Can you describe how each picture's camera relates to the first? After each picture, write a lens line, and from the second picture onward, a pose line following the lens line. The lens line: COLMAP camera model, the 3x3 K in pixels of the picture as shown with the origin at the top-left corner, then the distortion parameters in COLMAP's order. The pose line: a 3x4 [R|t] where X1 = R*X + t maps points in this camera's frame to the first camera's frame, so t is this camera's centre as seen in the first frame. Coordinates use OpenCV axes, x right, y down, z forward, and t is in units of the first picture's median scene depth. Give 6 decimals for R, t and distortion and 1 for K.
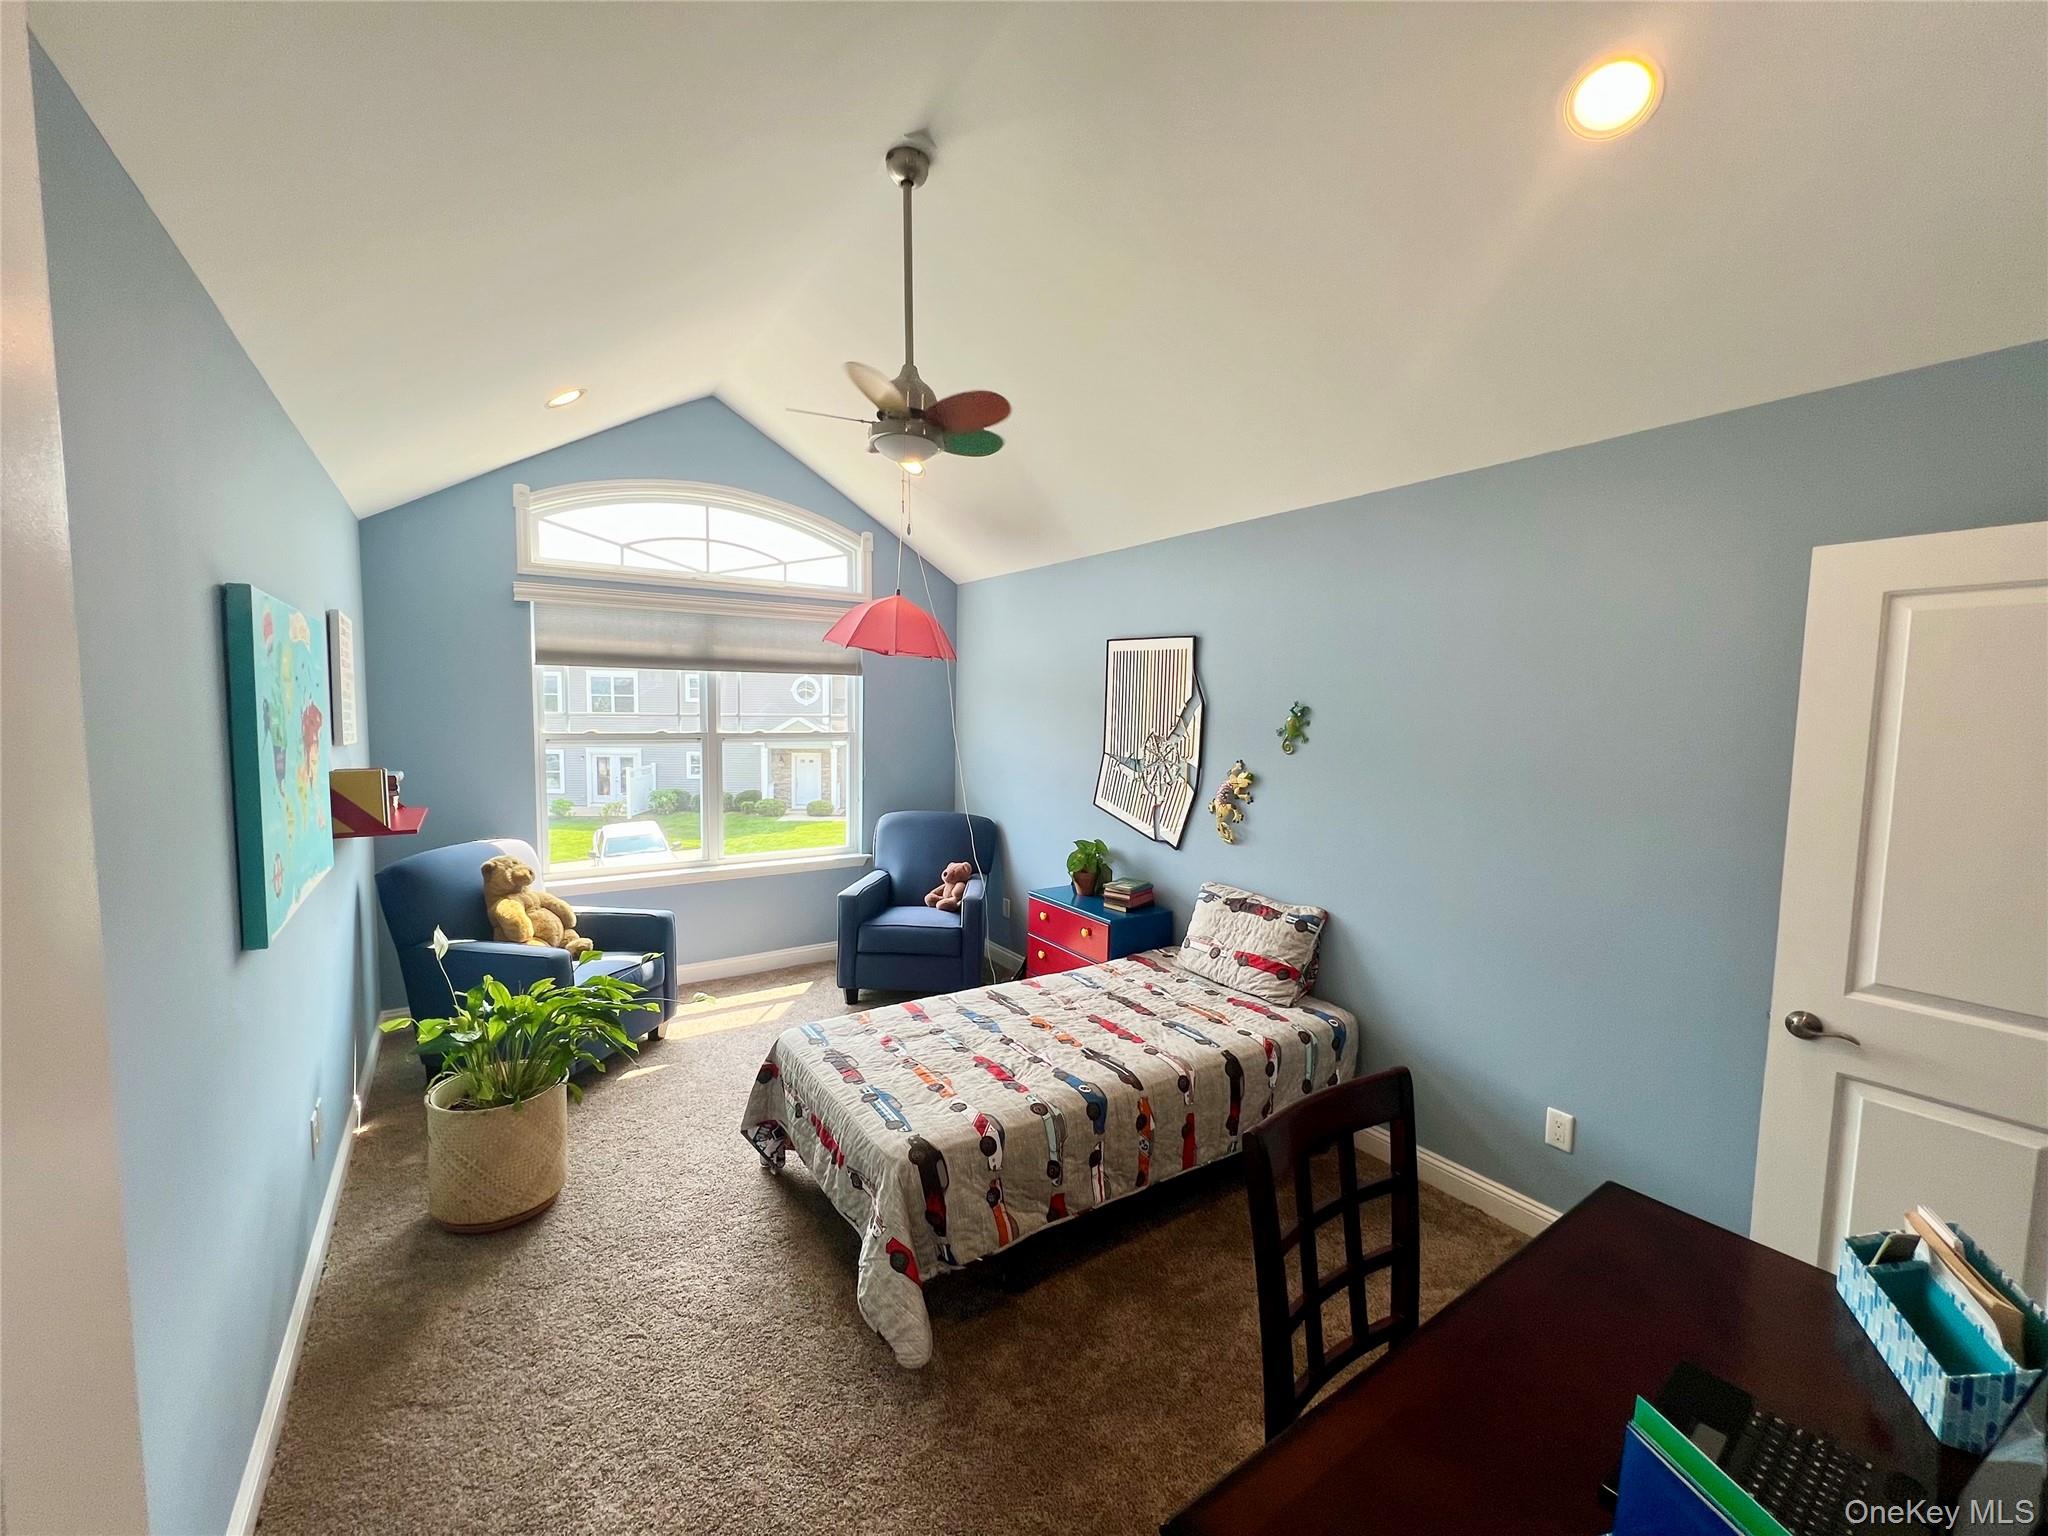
lens RADIAL K [[819.3, 0, 1030.1], [0, 819.3, 772.2], [0, 0, 1]] dist [-0.002273, -0.000422]
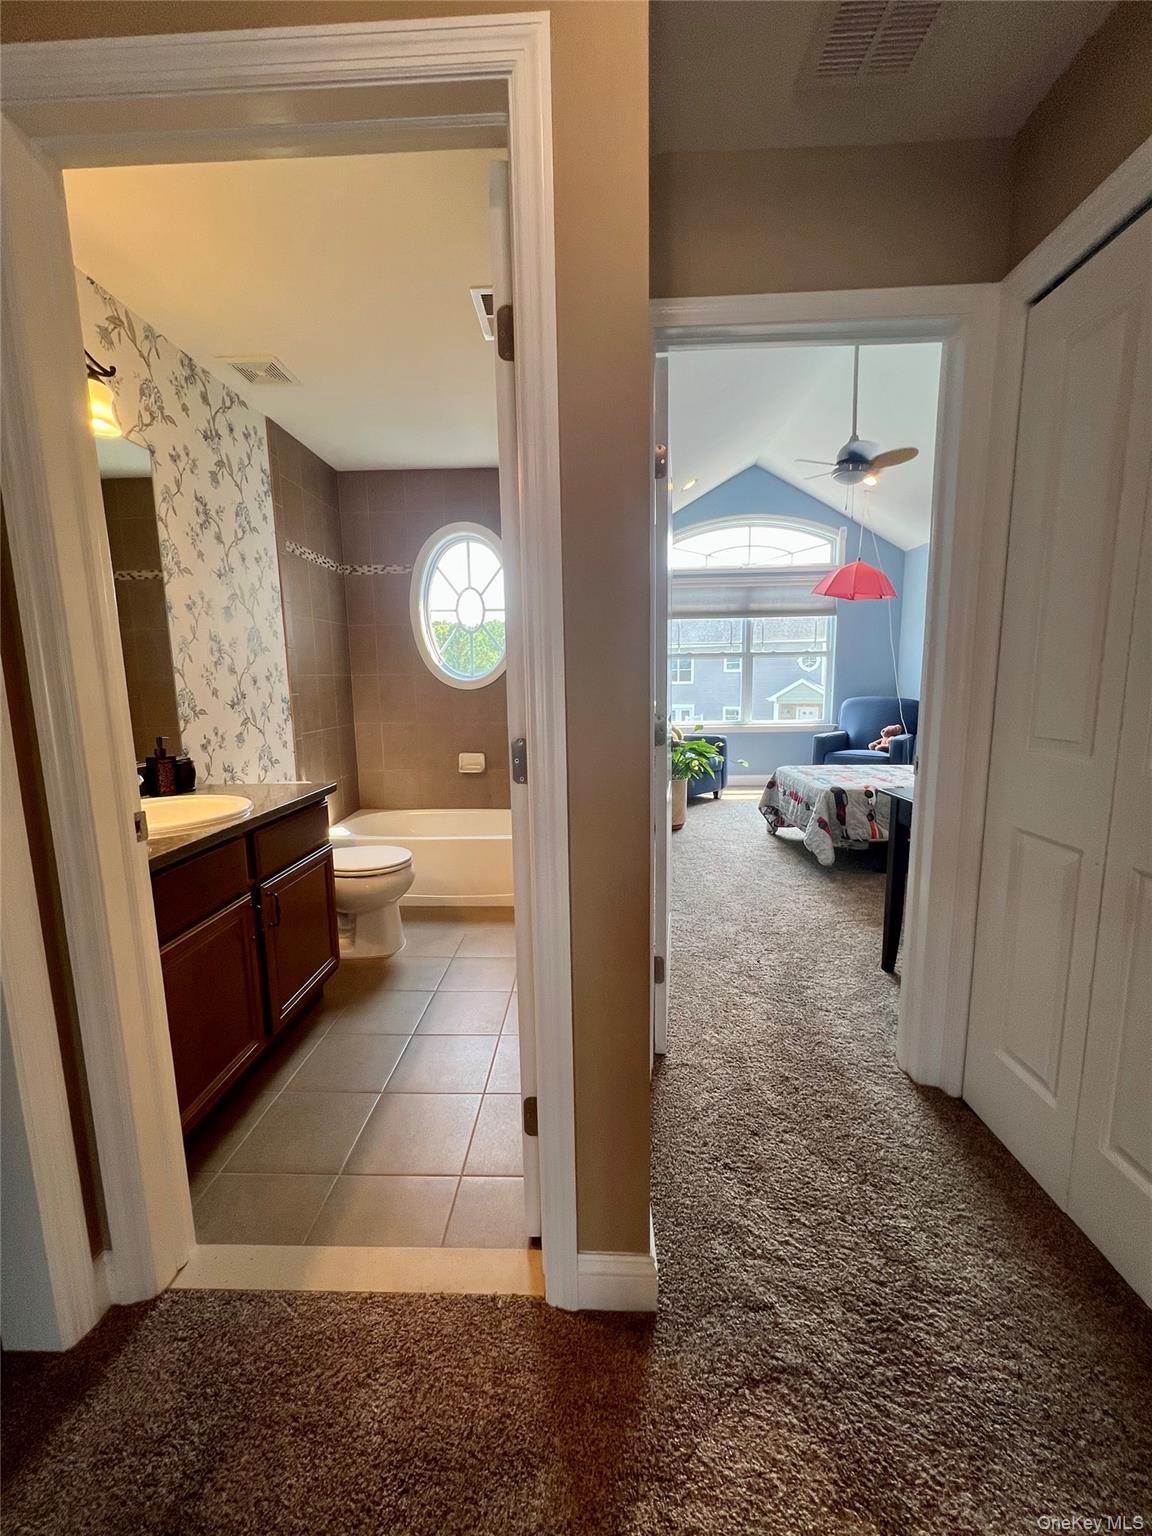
lens RADIAL K [[616.4, 0, 573.2], [0, 616.4, 774.0], [0, 0, 1]] dist [-0.004052, 0.001293]
pose [[0.807717, 0.055816, -0.586922, 0.234009], [-0.014833, 0.997117, 0.074413, 0.240719], [0.589384, -0.051399, 0.806217, -0.690990]]
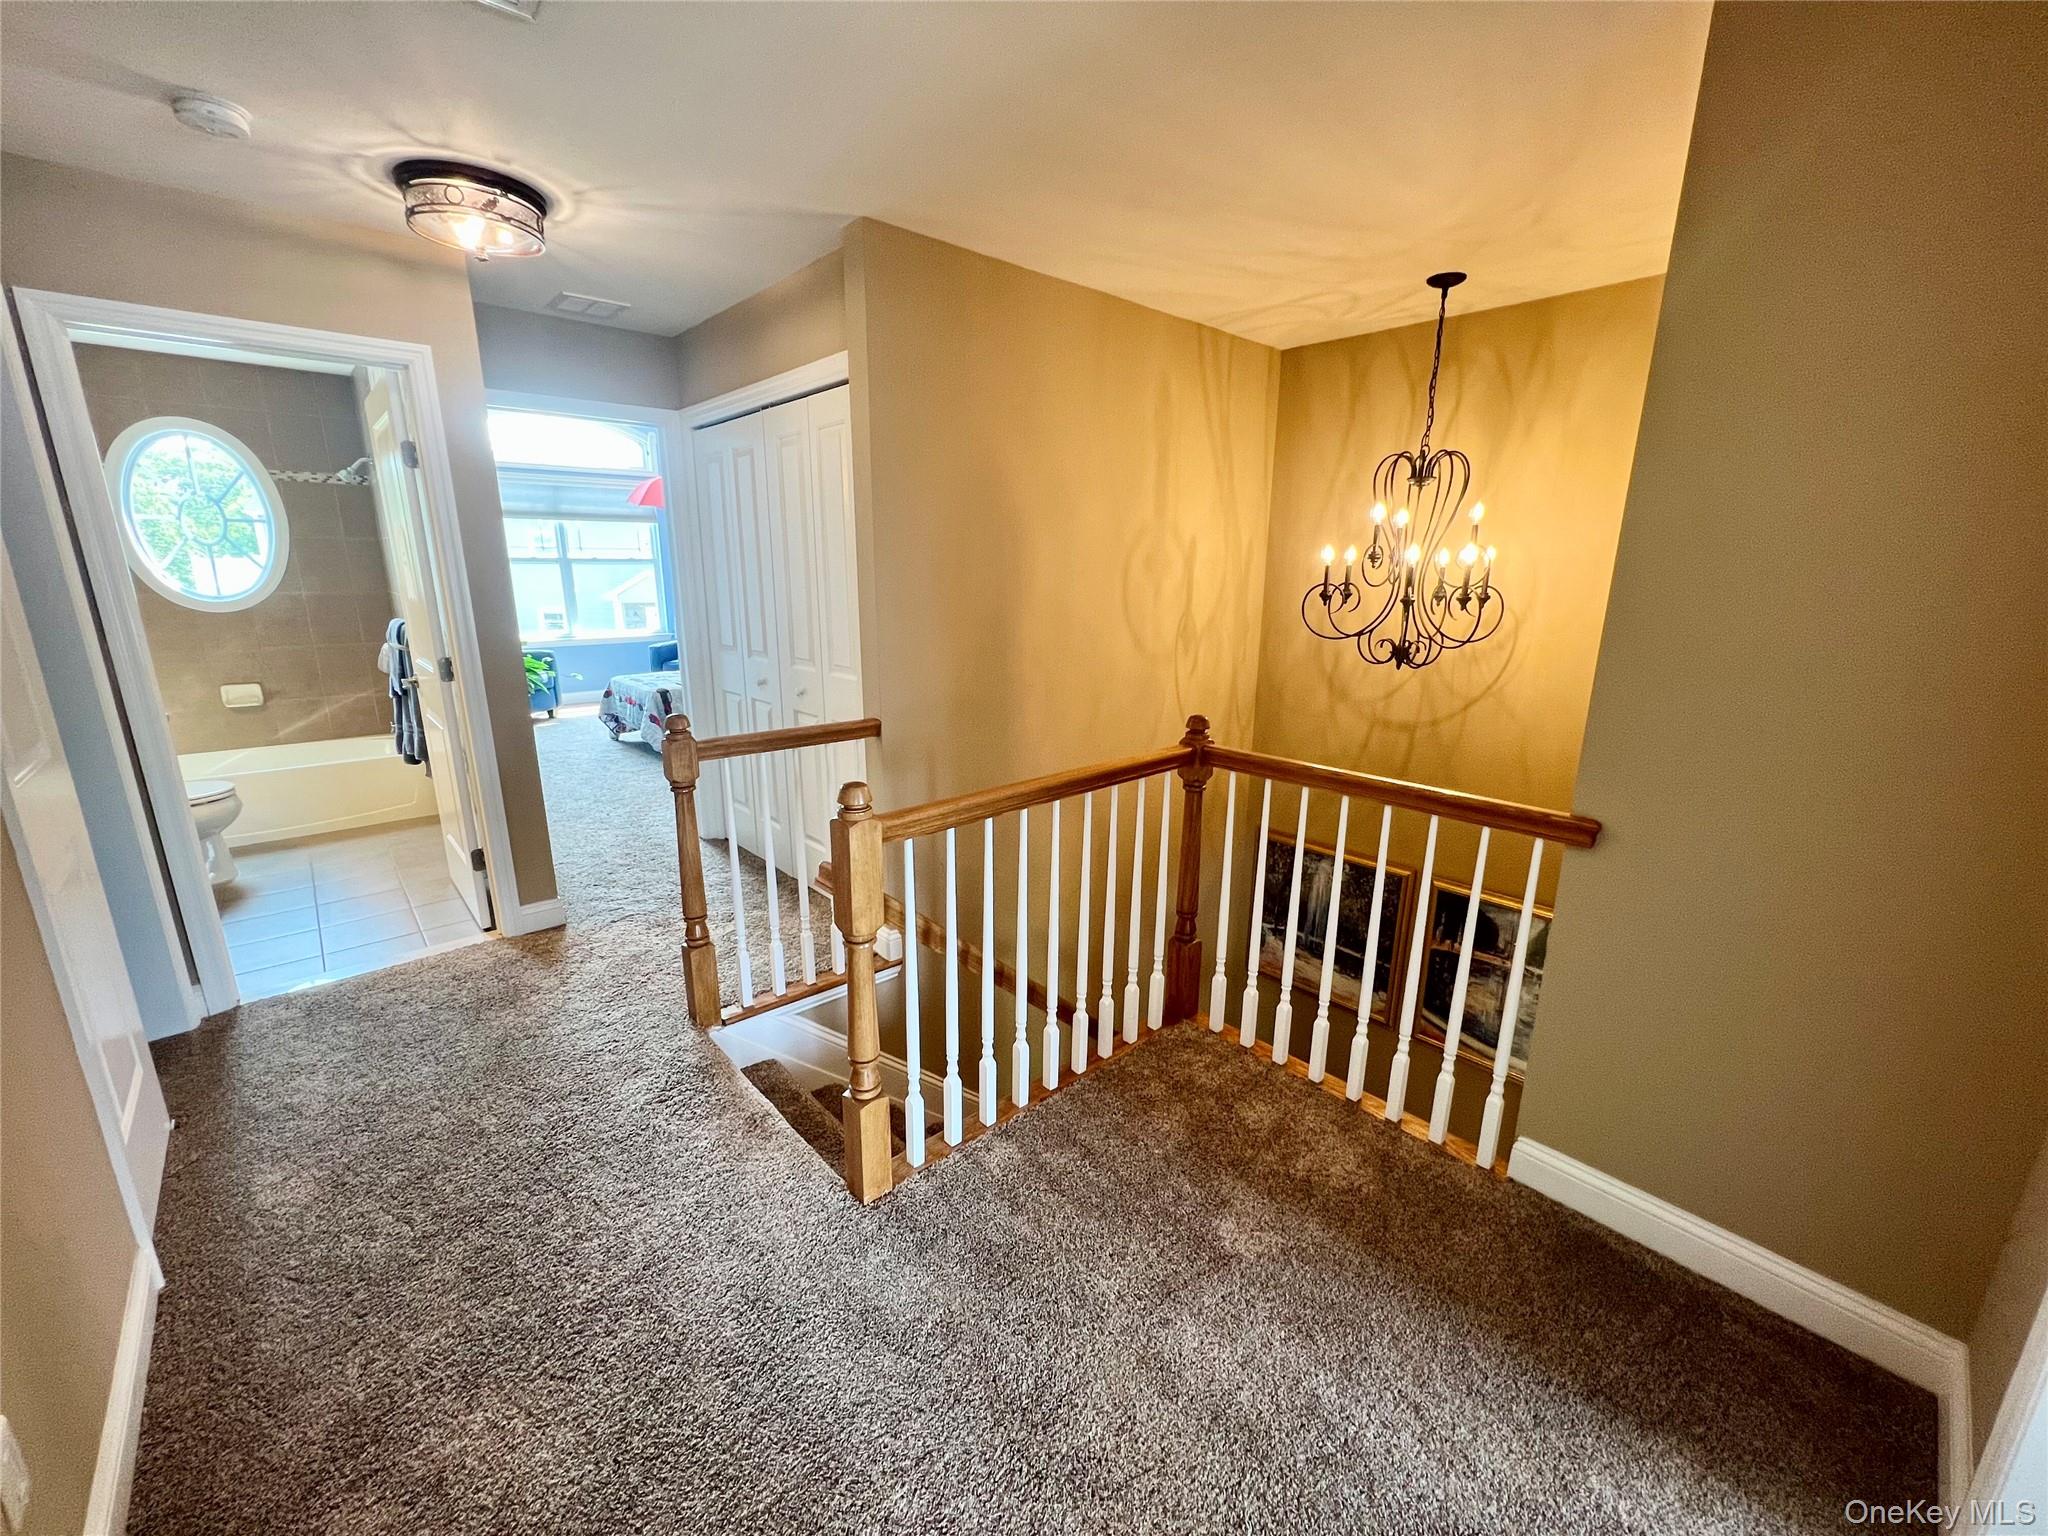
lens RADIAL K [[819.3, 0, 1029.9], [0, 819.3, 765.8], [0, 0, 1]] dist [-0.002273, -0.000422]
pose [[0.989772, -0.043962, 0.135719, 0.602571], [0.021099, 0.985983, 0.165507, 0.221100], [-0.141093, -0.160950, 0.976825, -1.641666]]
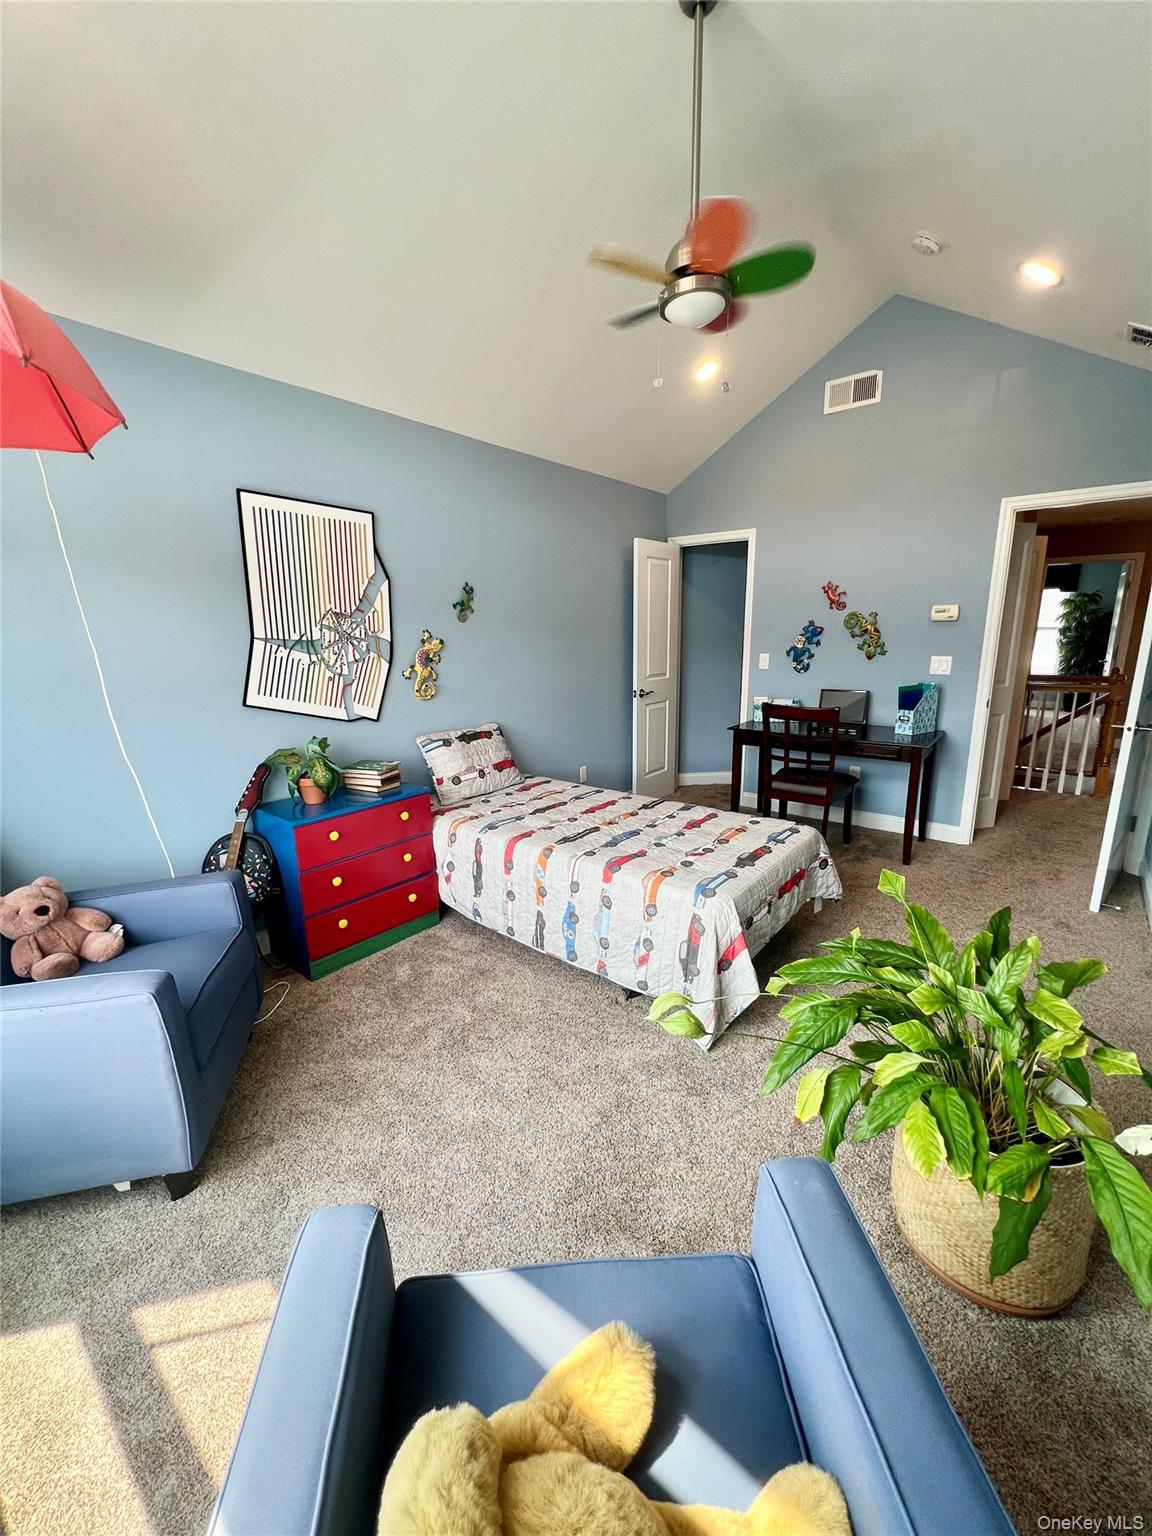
lens RADIAL K [[614.5, 0, 575.3], [0, 614.5, 771.3], [0, 0, 1]] dist [-0.002273, -0.000422]
pose [[-0.292299, -0.234767, 0.927063, -0.613060], [0.084859, 0.959209, 0.269663, -0.035107], [-0.952555, 0.157492, -0.260454, 0.905392]]
